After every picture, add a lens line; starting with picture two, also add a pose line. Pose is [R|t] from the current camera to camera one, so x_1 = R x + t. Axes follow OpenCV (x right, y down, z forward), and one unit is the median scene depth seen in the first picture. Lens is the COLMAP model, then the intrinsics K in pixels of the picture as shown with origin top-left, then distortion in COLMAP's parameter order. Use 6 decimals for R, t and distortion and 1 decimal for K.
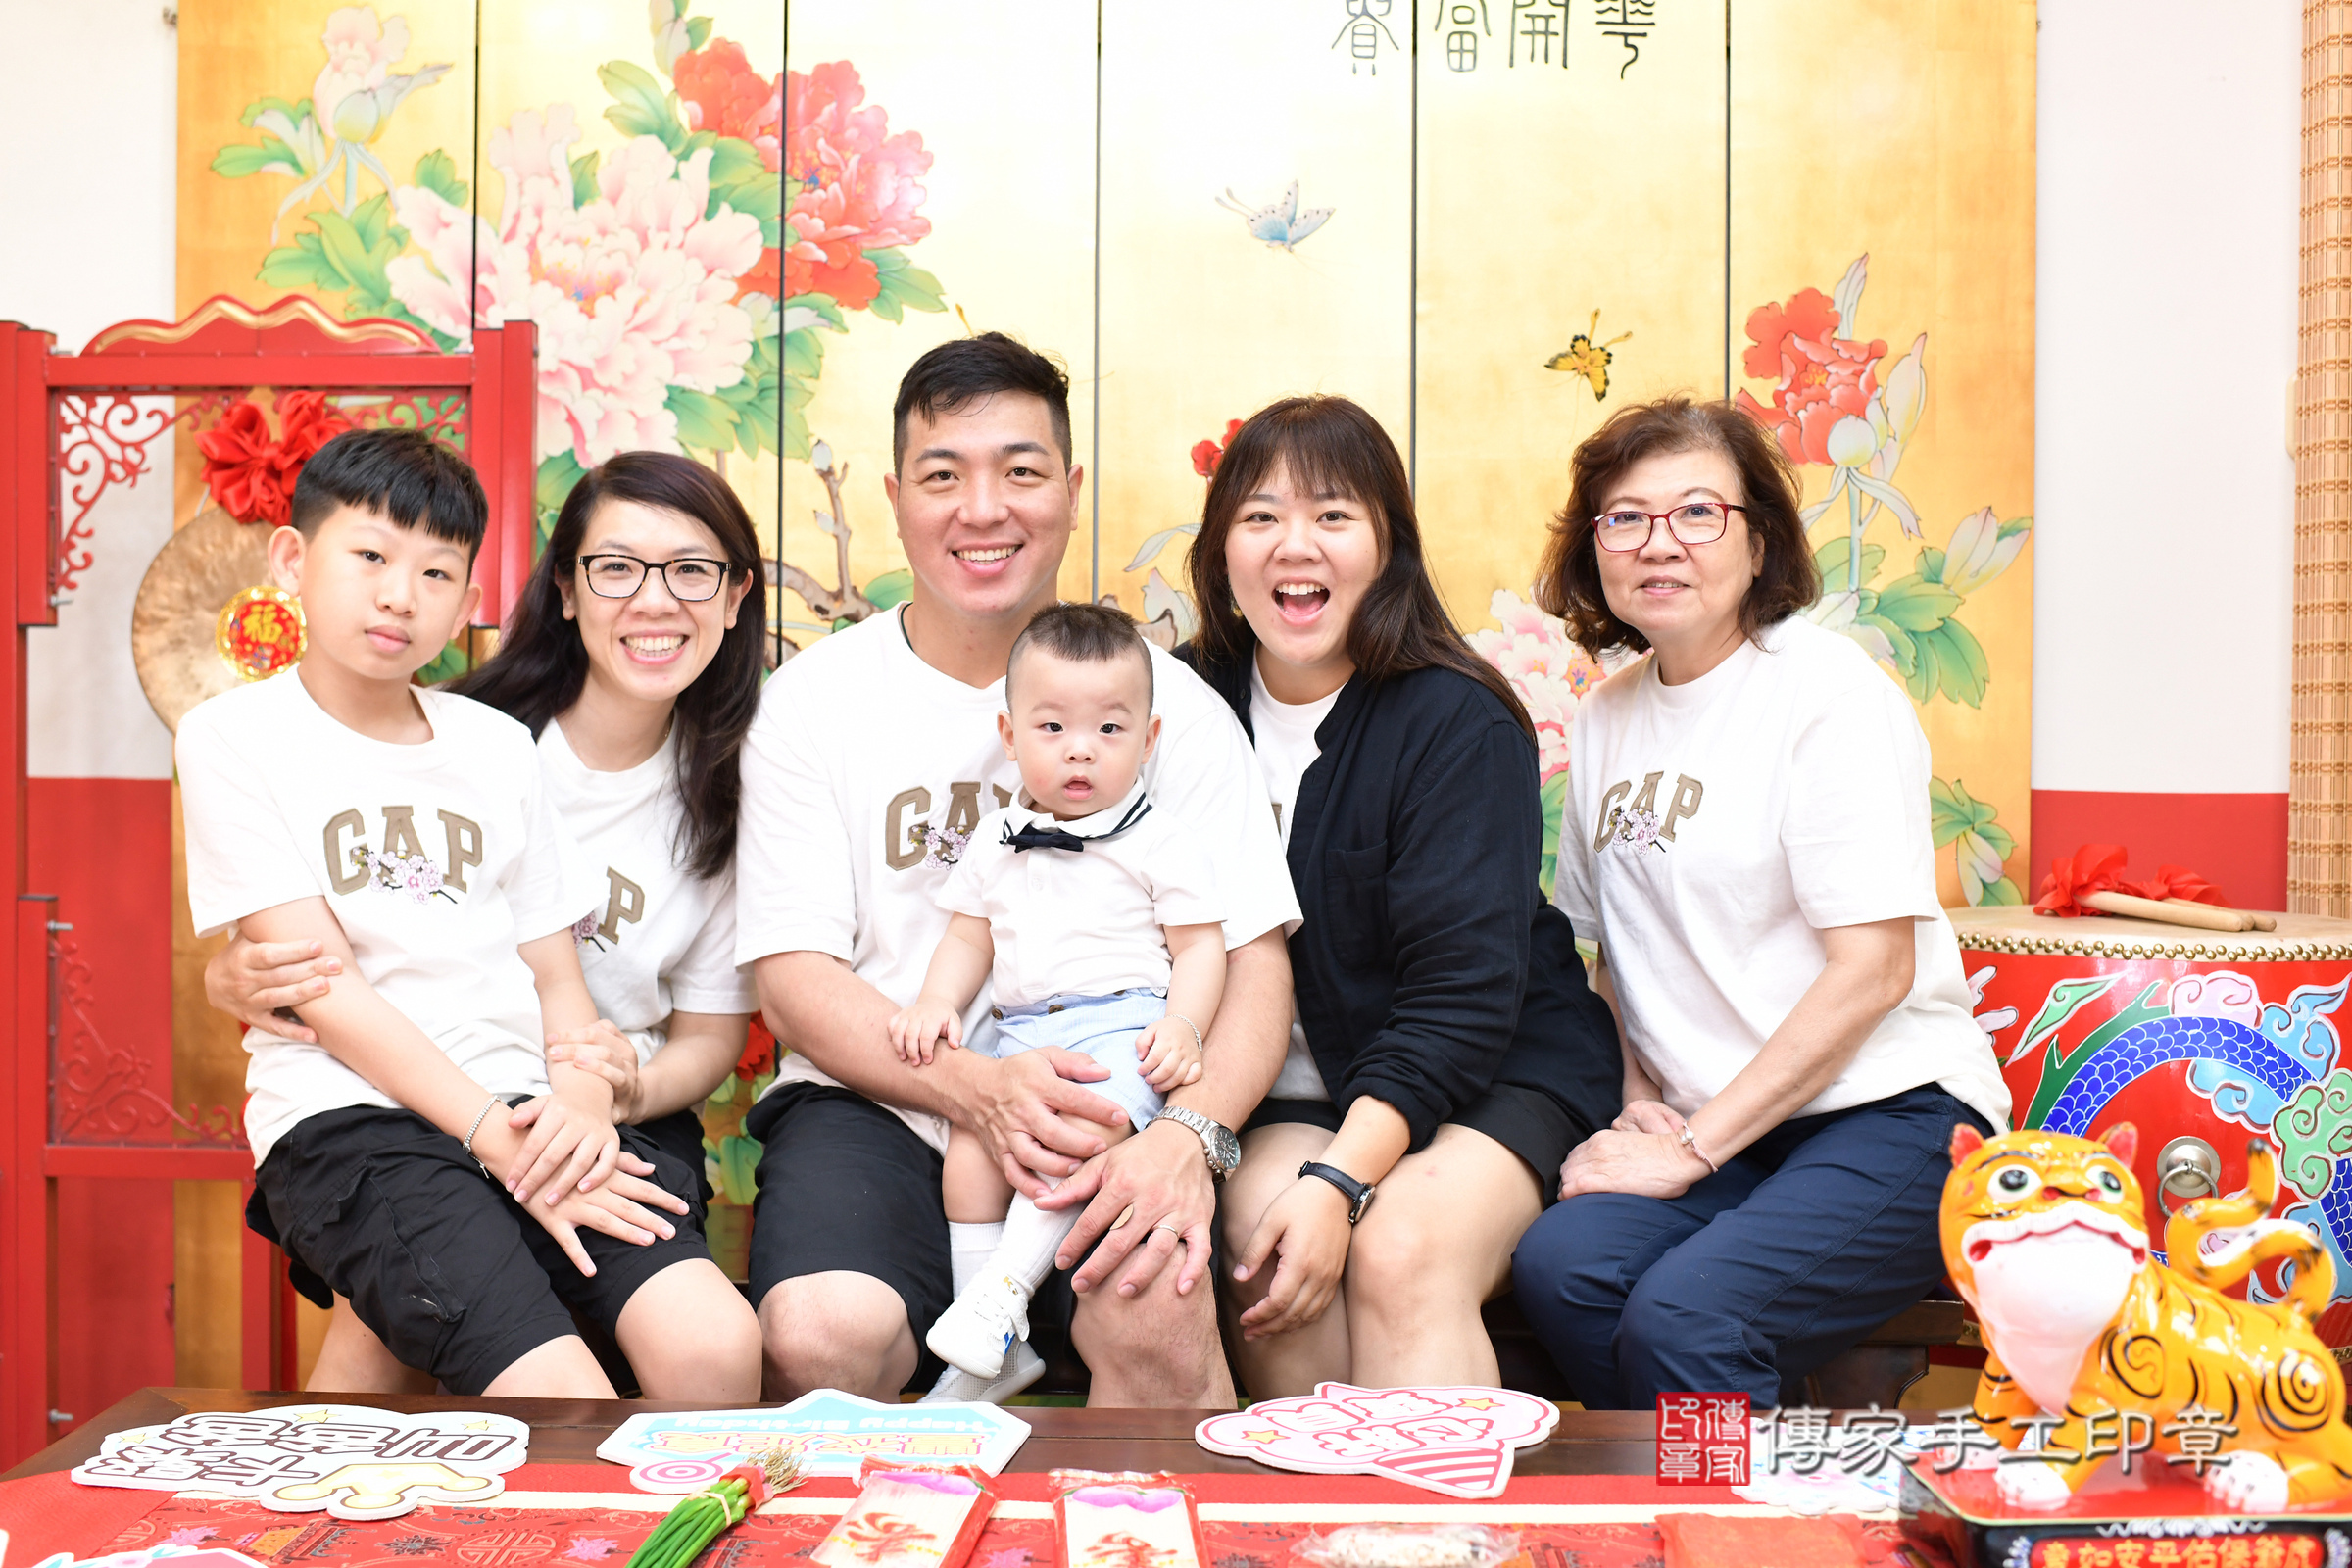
lens RADIAL K [[2416.8, 0, 1149.4], [0, 2416.8, 787.9], [0, 0, 1]] dist [-0.113457, 0.132338]
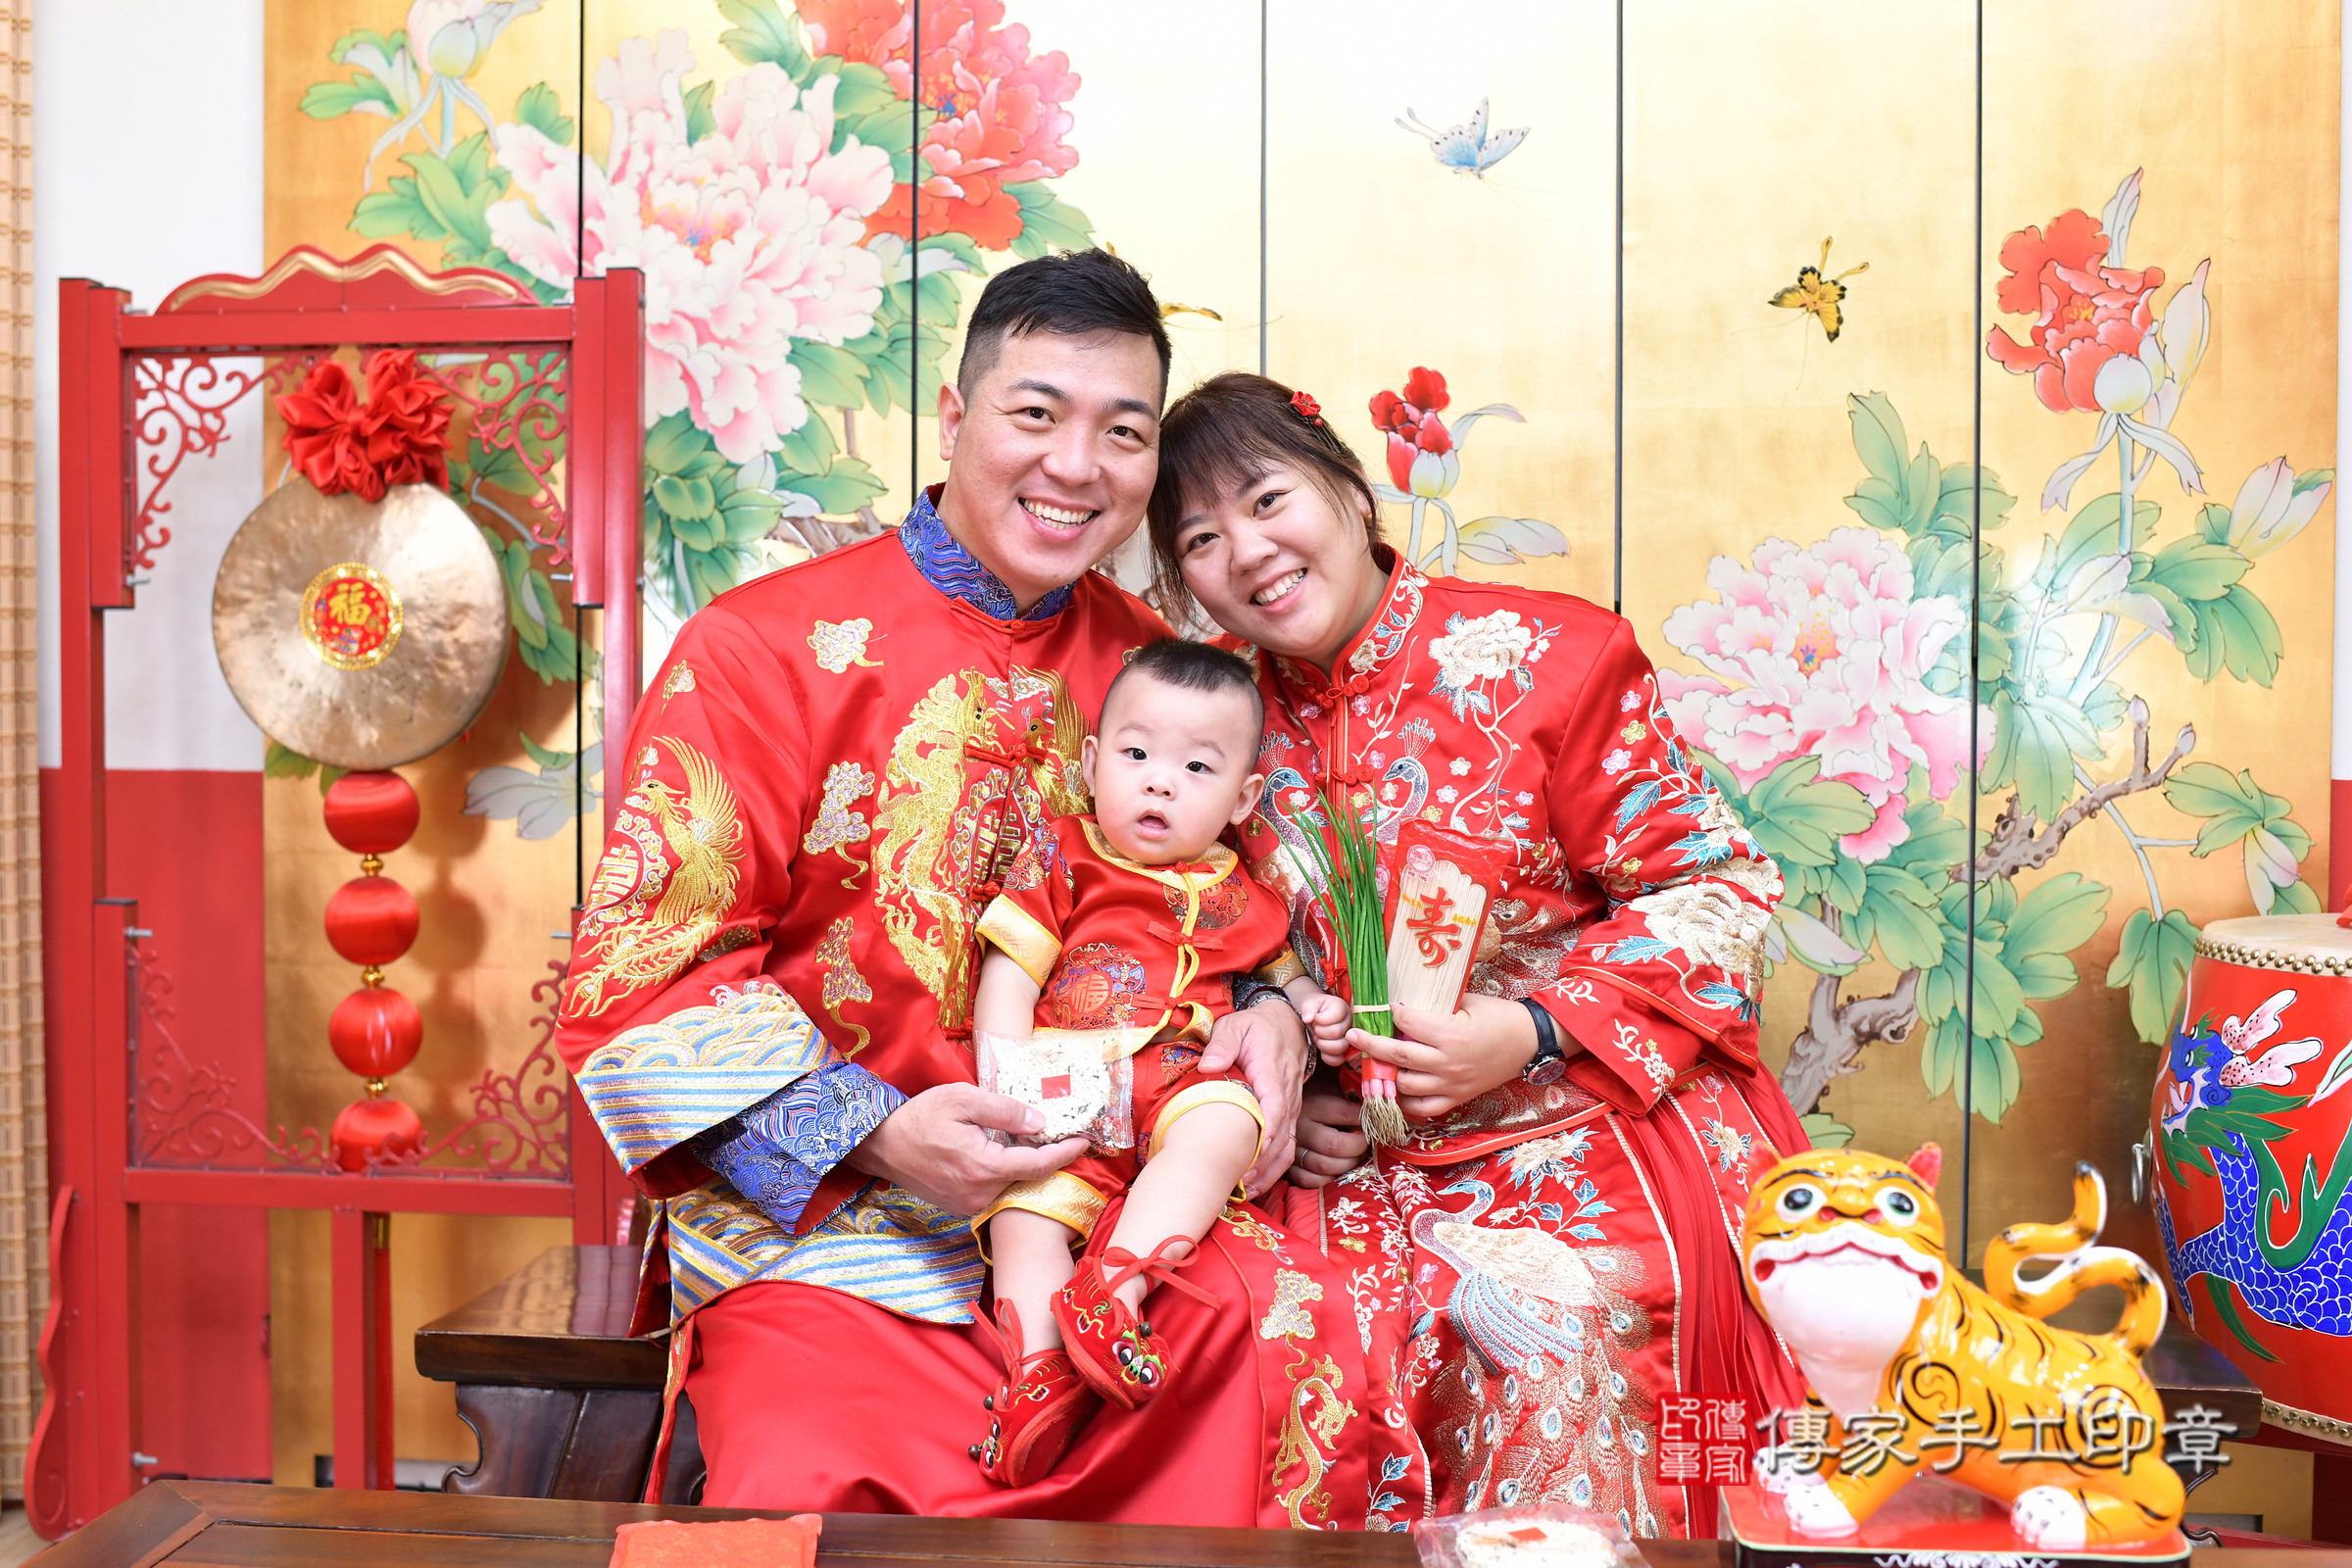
lens RADIAL K [[2506.0, 0, 1160.2], [0, 2506.0, 784.1], [0, 0, 1]] dist [-0.111966, 0.125782]
pose [[0.996967, -0.001215, -0.077811, 0.011994], [0.002185, 0.999921, 0.012390, -0.010153], [0.077790, -0.012522, 0.996891, 0.069046]]
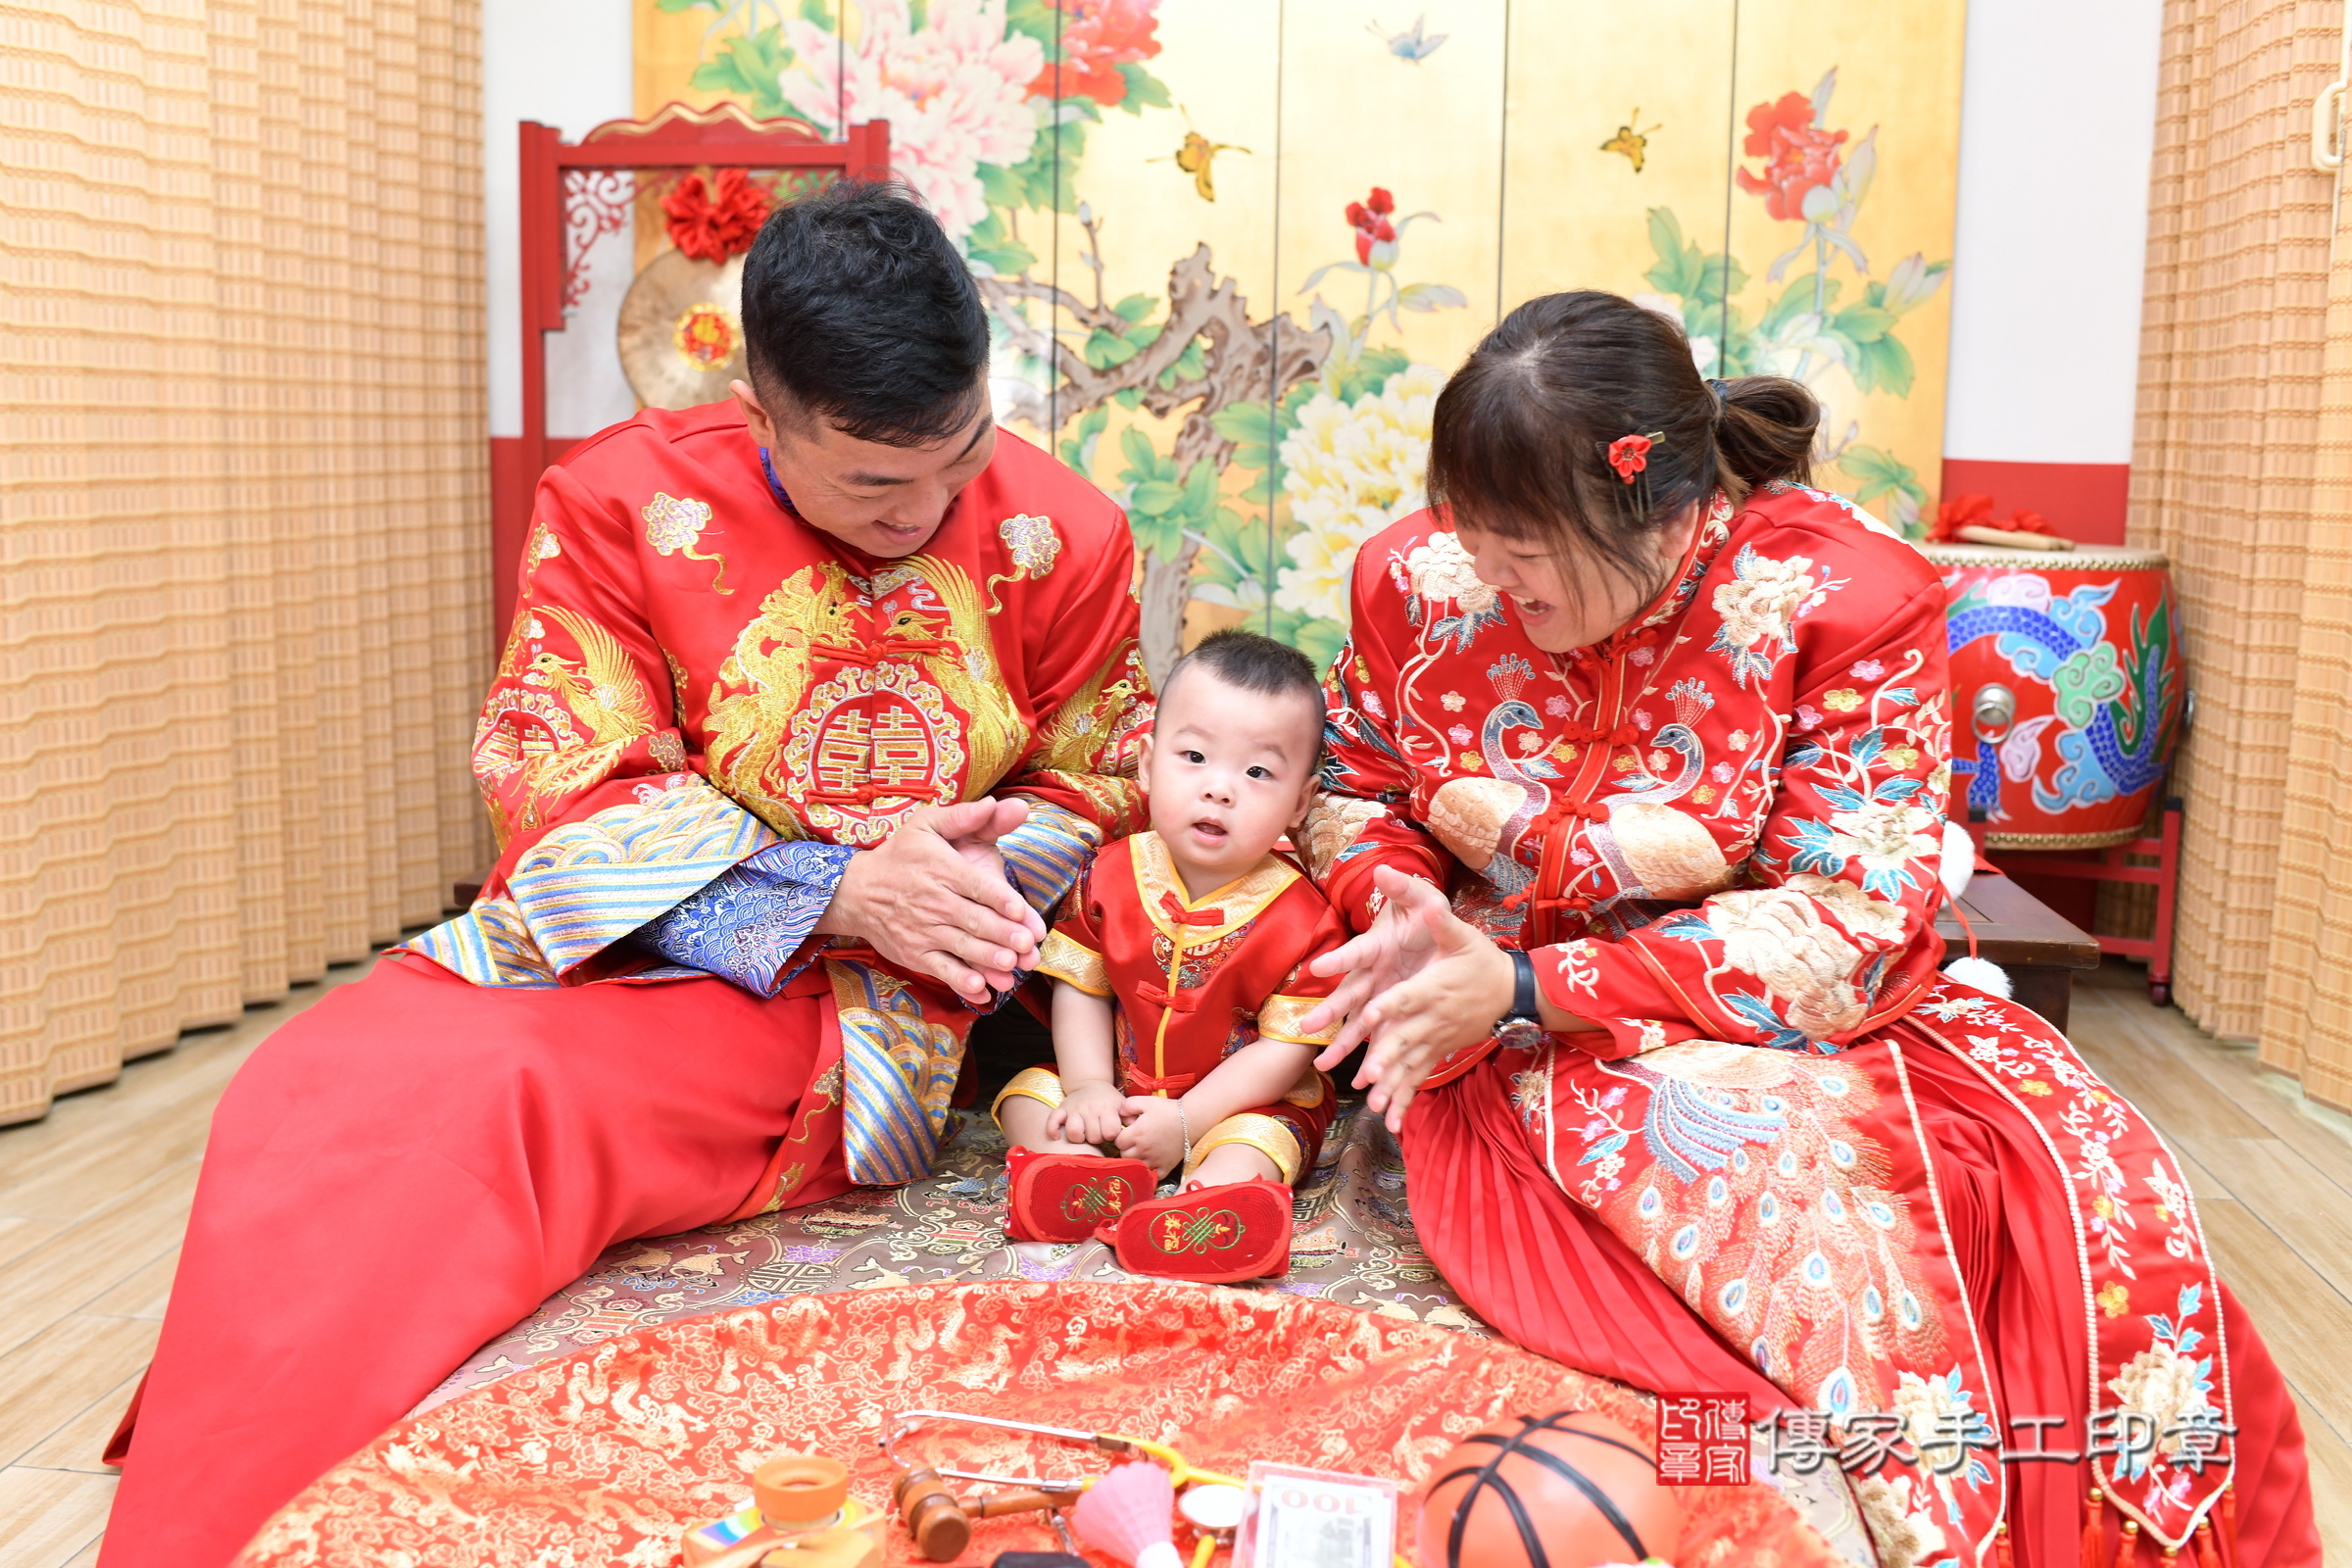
lens RADIAL K [[2320.1, 0, 1167.0], [0, 2320.1, 788.4], [0, 0, 1]] dist [-0.111877, 0.130870]
pose [[0.996630, 0.020030, -0.079548, 0.027950], [-0.010043, 0.992230, 0.124011, 0.031095], [0.081414, -0.122795, 0.989087, -0.389572]]
